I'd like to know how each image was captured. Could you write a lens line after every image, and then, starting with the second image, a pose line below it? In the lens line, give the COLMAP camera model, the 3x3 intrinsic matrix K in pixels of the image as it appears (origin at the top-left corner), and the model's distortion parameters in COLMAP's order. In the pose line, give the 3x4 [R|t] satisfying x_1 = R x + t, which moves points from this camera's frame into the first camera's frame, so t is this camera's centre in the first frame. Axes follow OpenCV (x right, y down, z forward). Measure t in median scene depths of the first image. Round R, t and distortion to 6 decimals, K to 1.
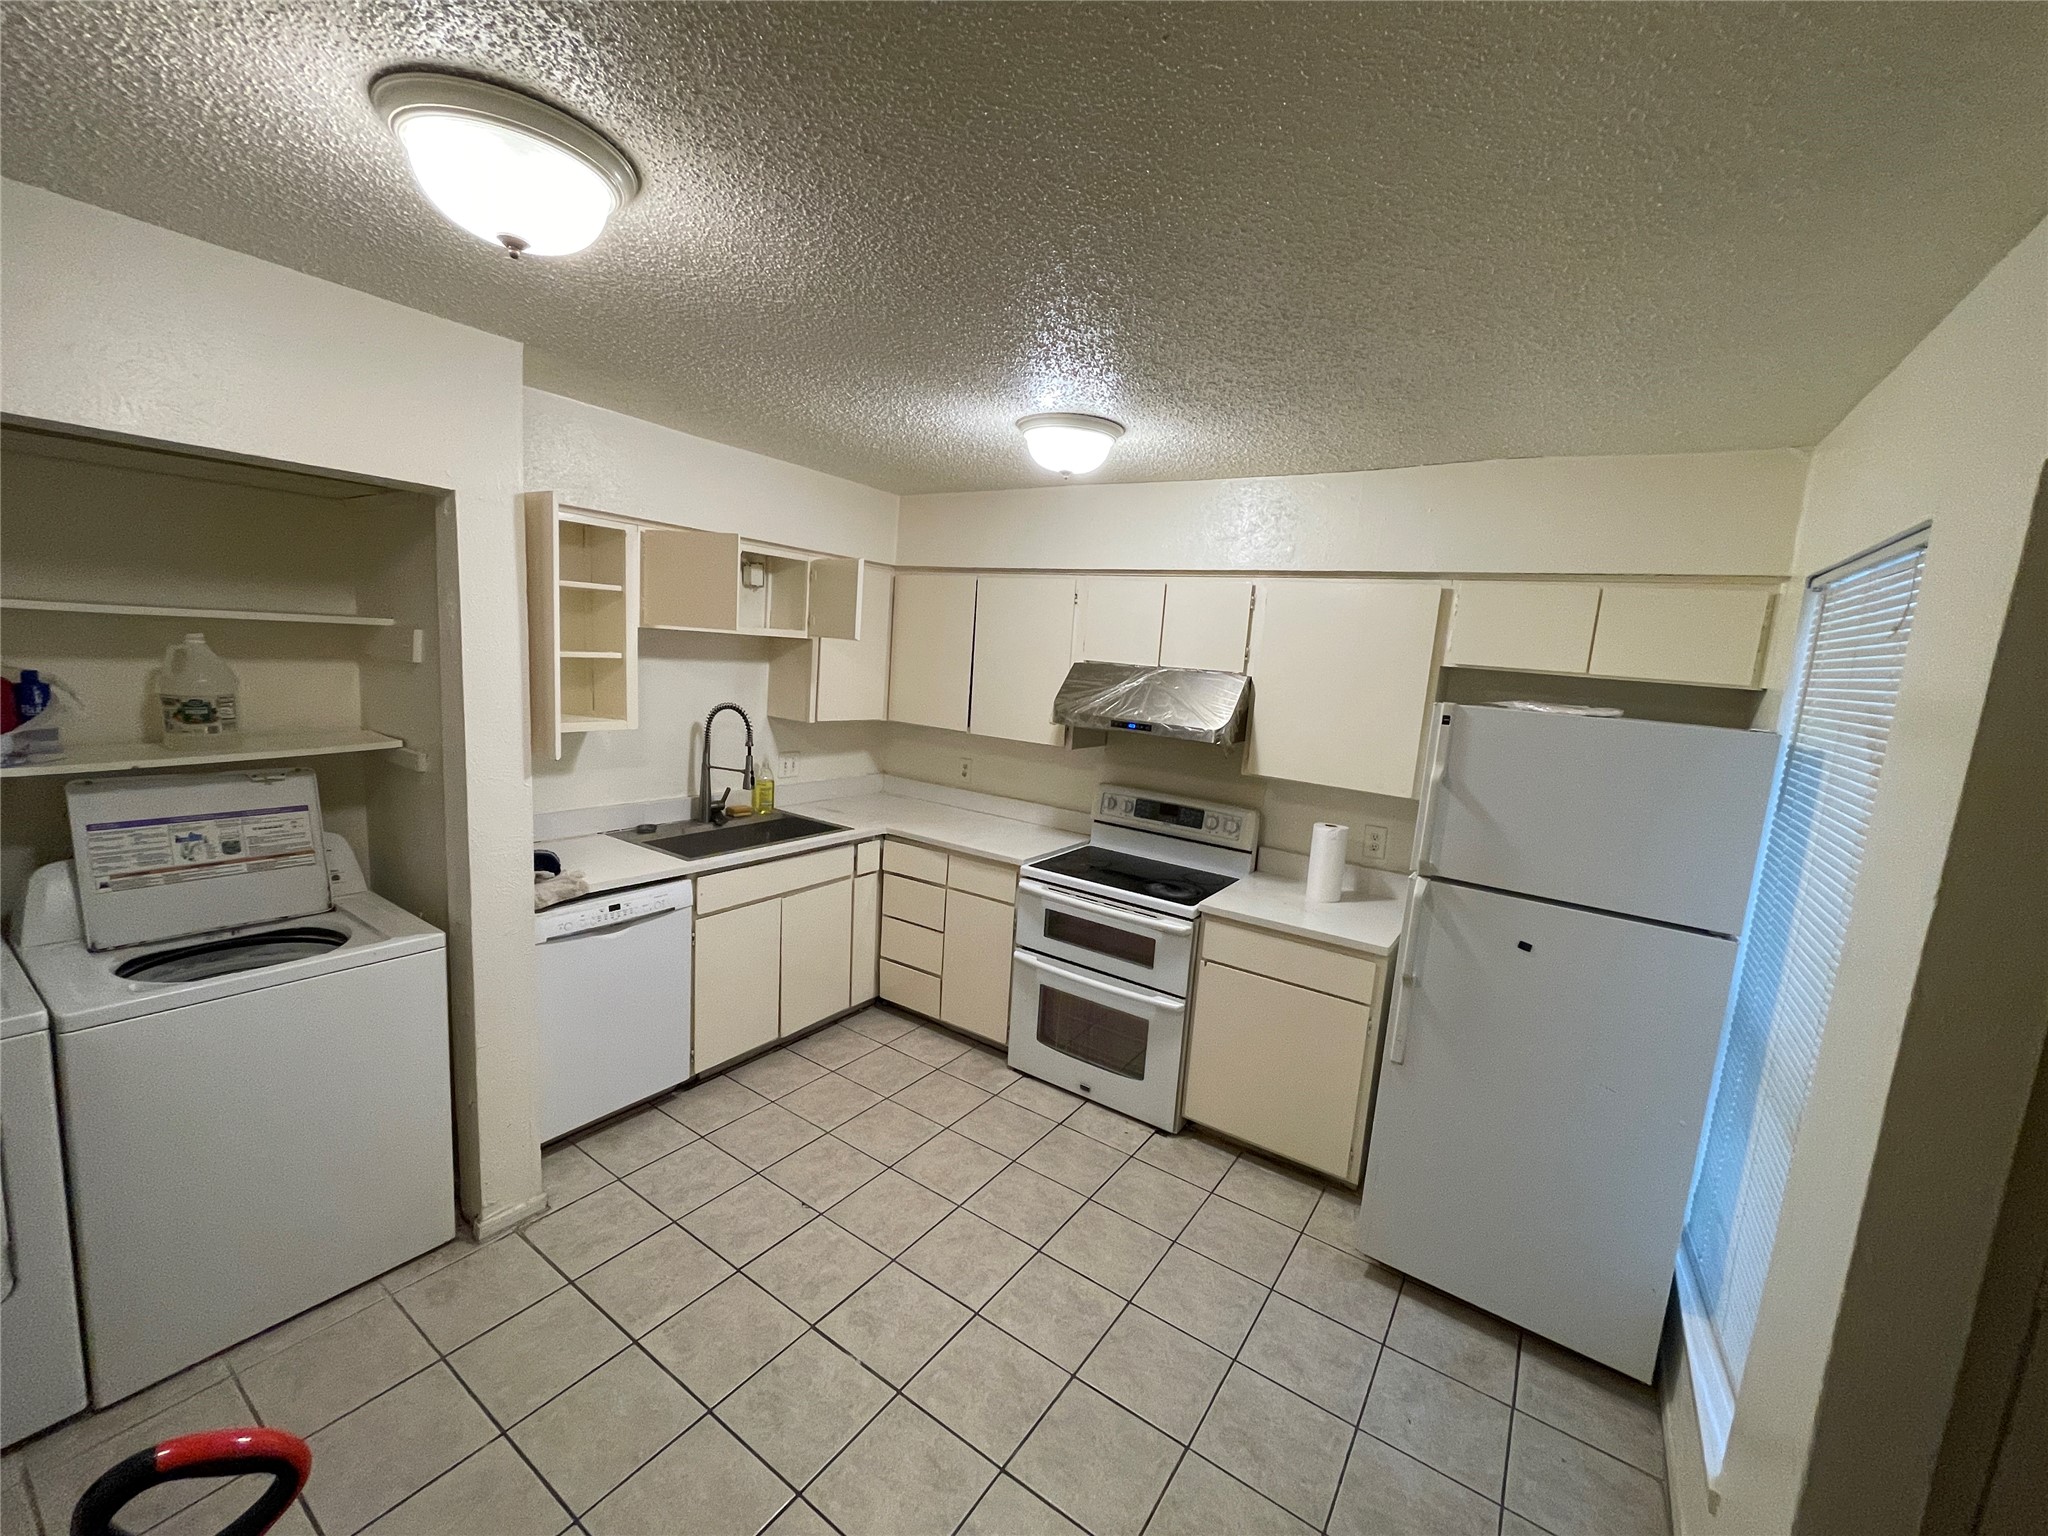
lens RADIAL K [[831.8, 0, 1015.6], [0, 831.8, 762.7], [0, 0, 1]] dist [-0.002940, -0.002603]
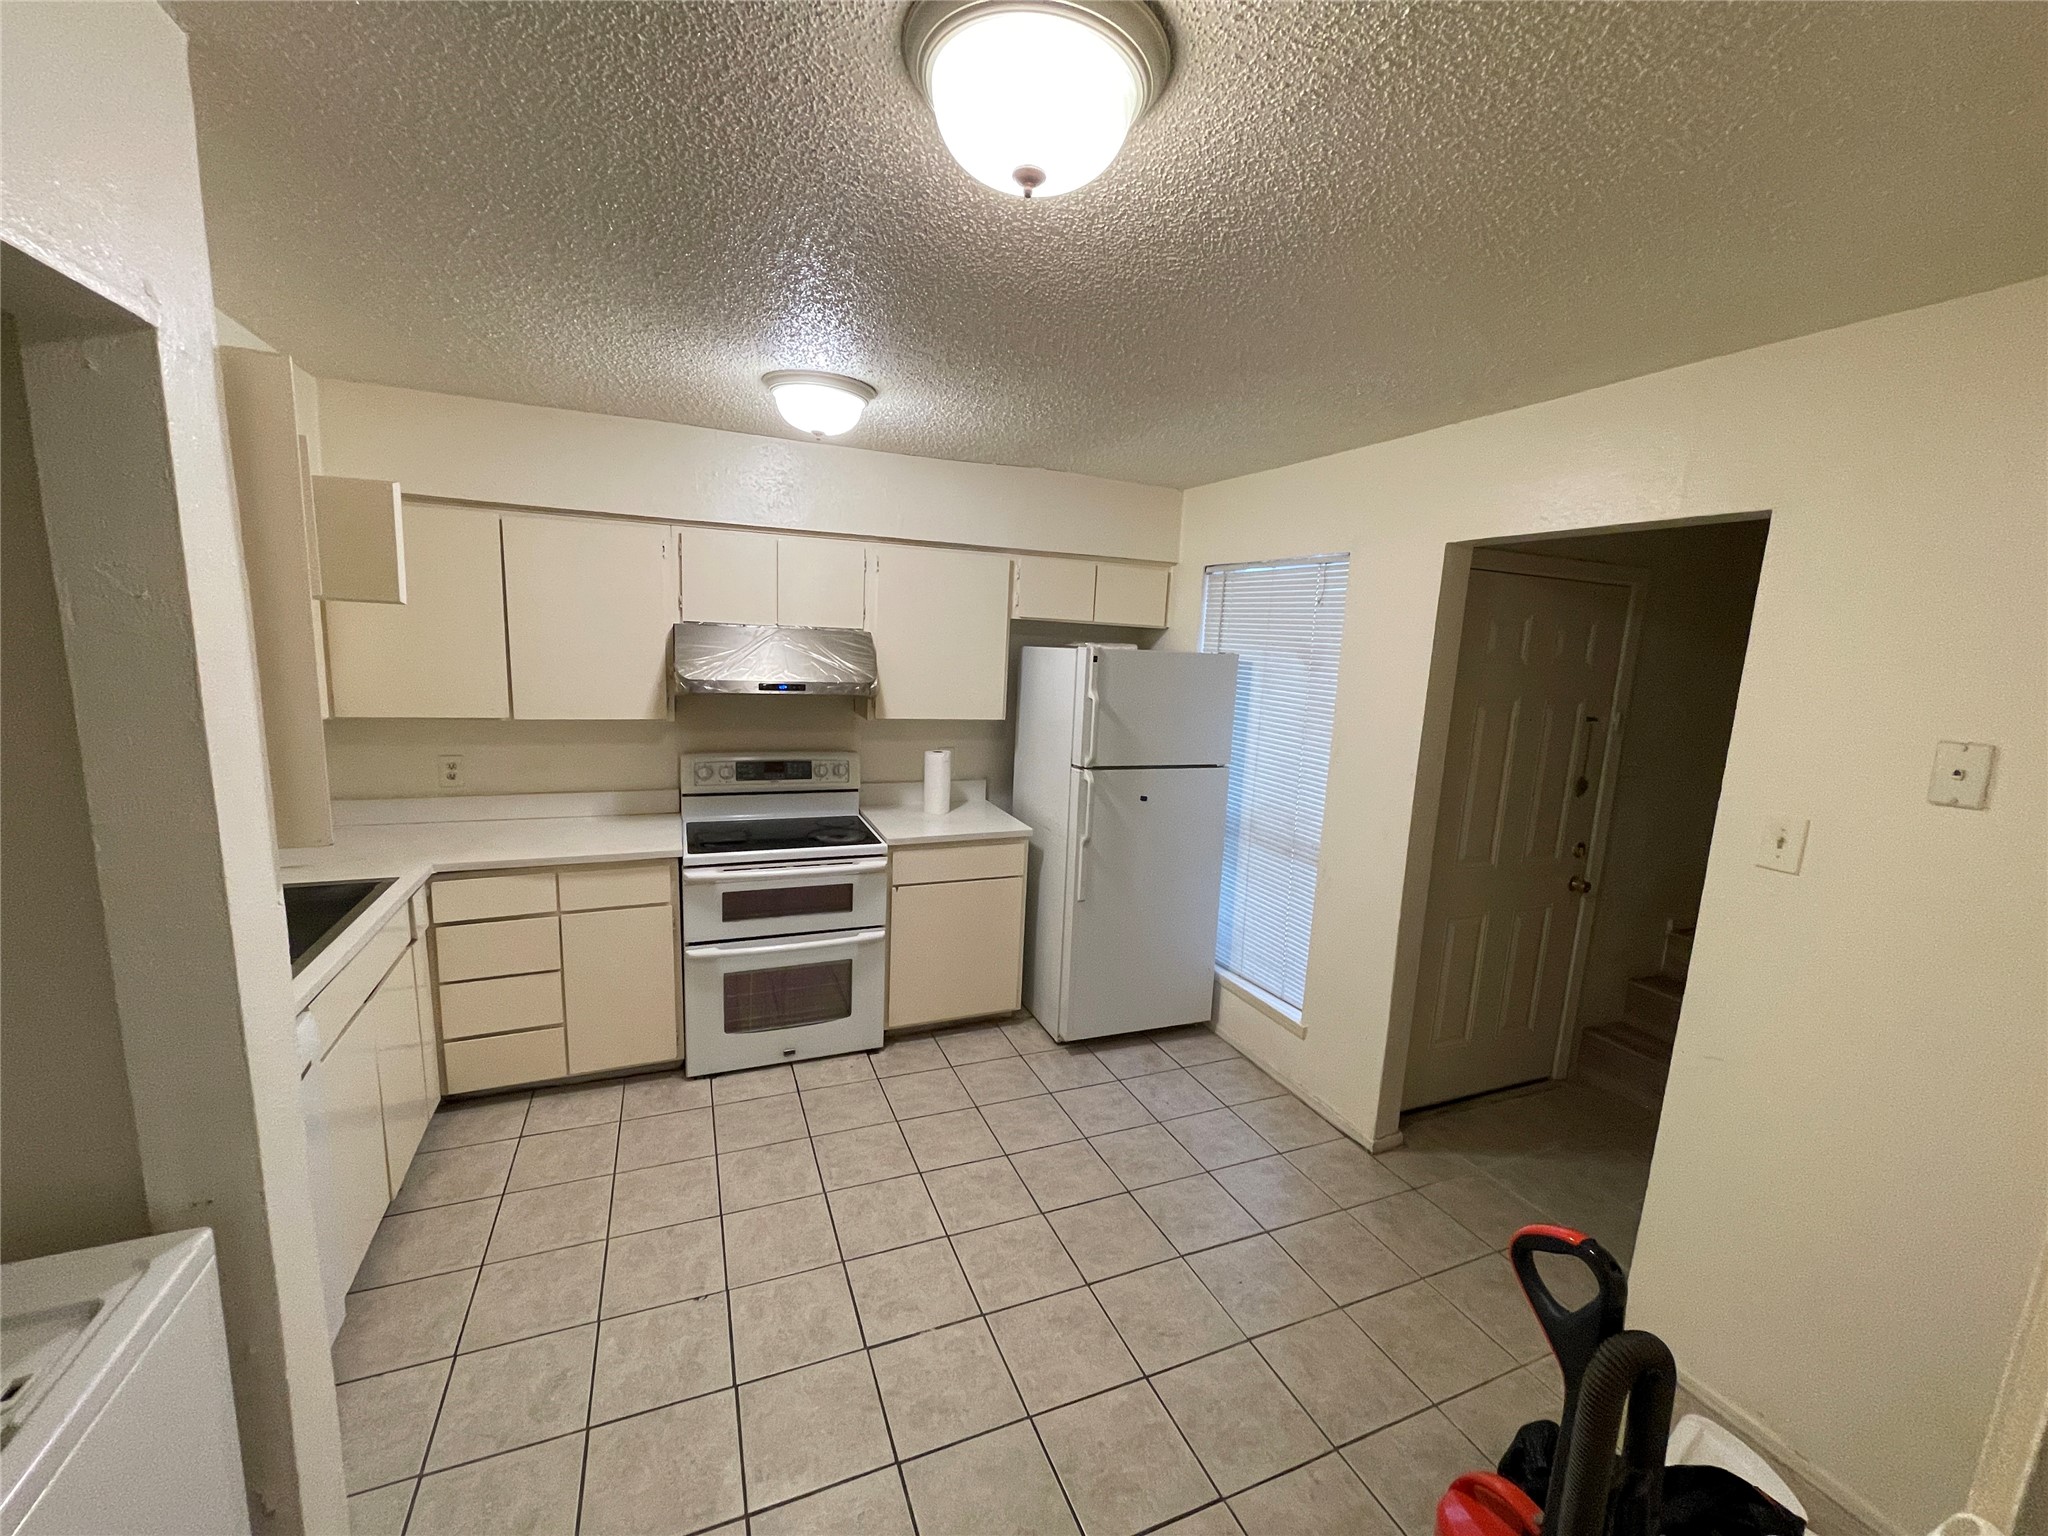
lens RADIAL K [[831.8, 0, 1021.5], [0, 831.8, 774.0], [0, 0, 1]] dist [-0.002940, -0.002603]
pose [[0.536328, -0.182163, 0.824117, -0.552333], [0.110802, 0.983177, 0.145213, -0.054954], [-0.836705, 0.013432, 0.547489, 0.223257]]
